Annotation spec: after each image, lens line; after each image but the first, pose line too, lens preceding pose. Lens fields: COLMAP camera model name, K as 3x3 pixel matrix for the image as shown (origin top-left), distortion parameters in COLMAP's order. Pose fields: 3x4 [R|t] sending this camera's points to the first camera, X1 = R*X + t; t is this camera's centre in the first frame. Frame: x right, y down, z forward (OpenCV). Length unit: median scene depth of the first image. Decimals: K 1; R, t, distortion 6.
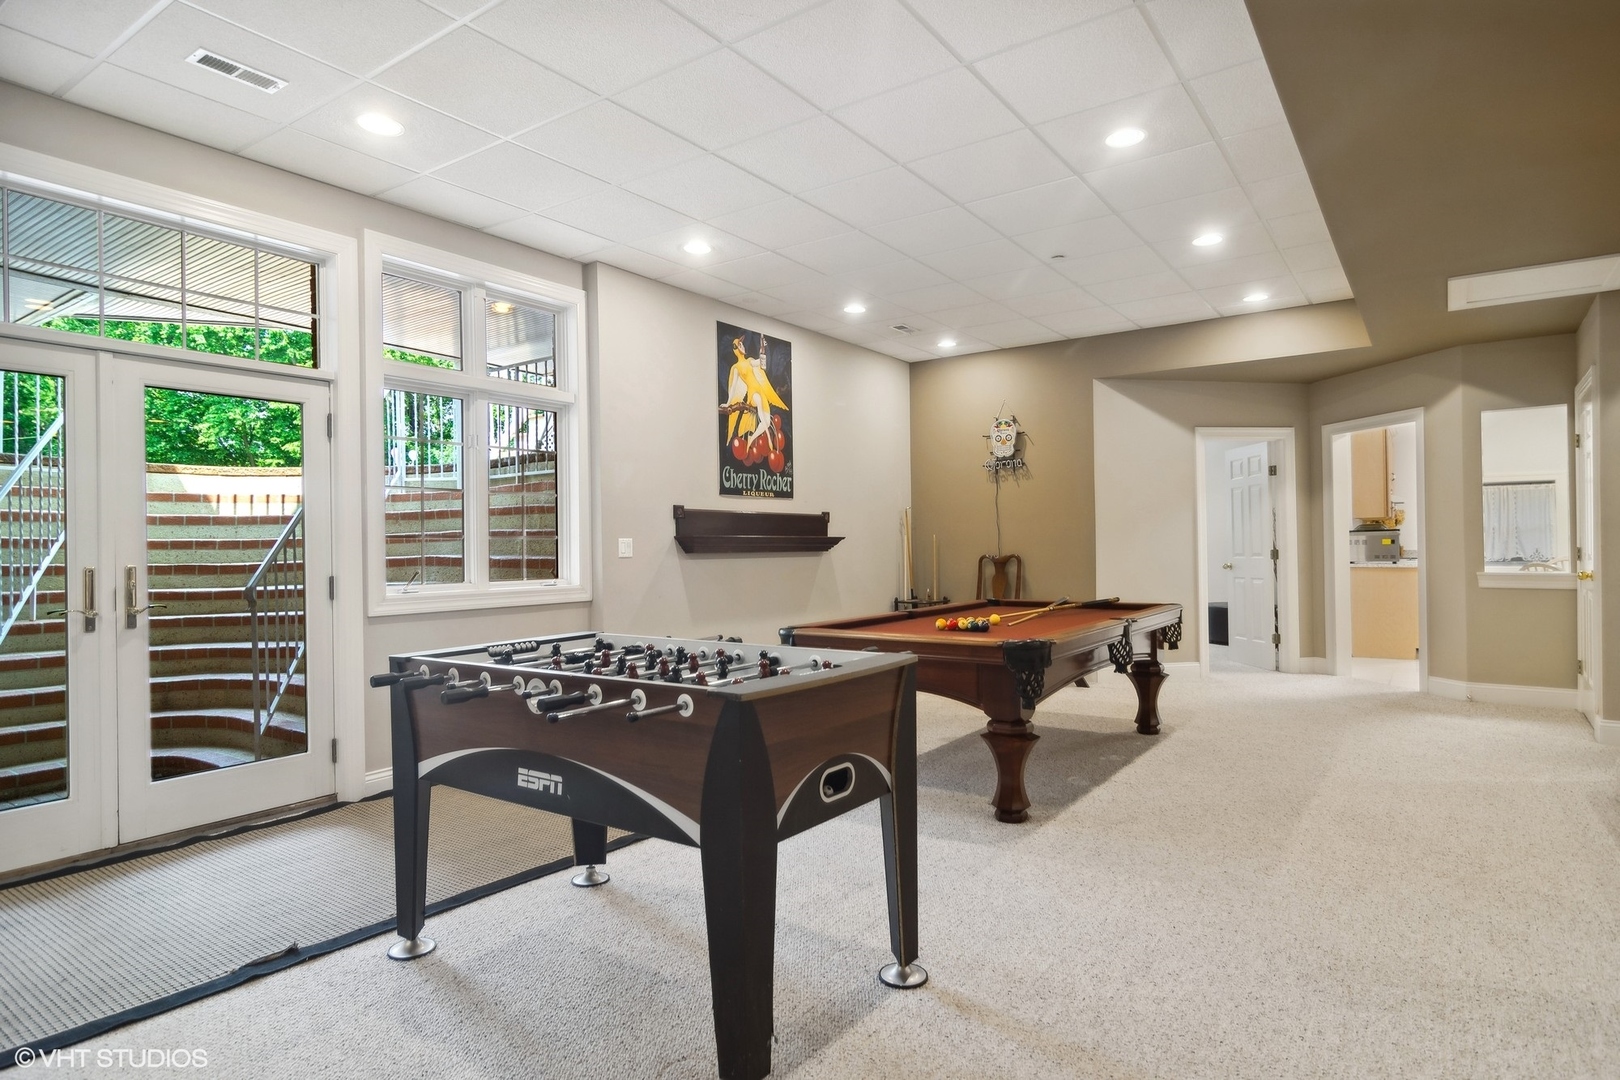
lens RADIAL K [[876.9, 0, 826.9], [0, 876.9, 546.7], [0, 0, 1]] dist [0.005965, 0.001085]
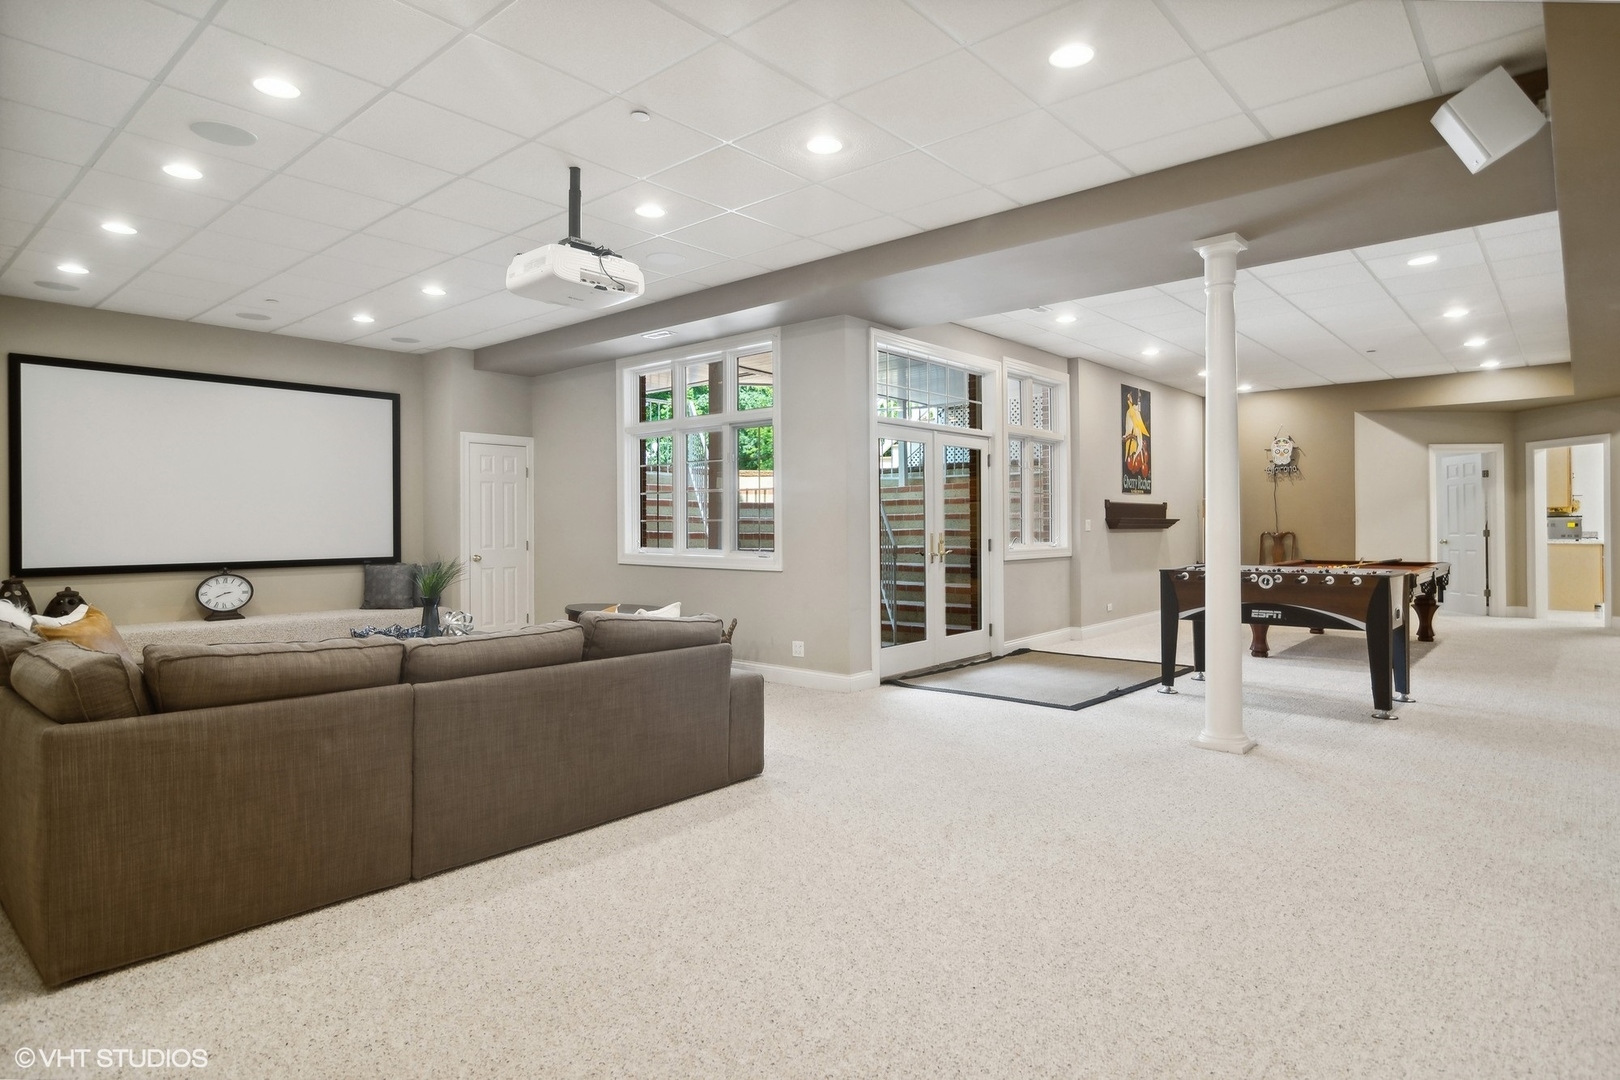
lens RADIAL K [[876.9, 0, 793.7], [0, 876.9, 524.7], [0, 0, 1]] dist [0.005965, 0.001085]
pose [[0.993207, 0.006723, -0.116168, -0.463801], [-0.006845, 0.999976, -0.000653, 0.003675], [0.116161, 0.001444, 0.993229, -0.574090]]
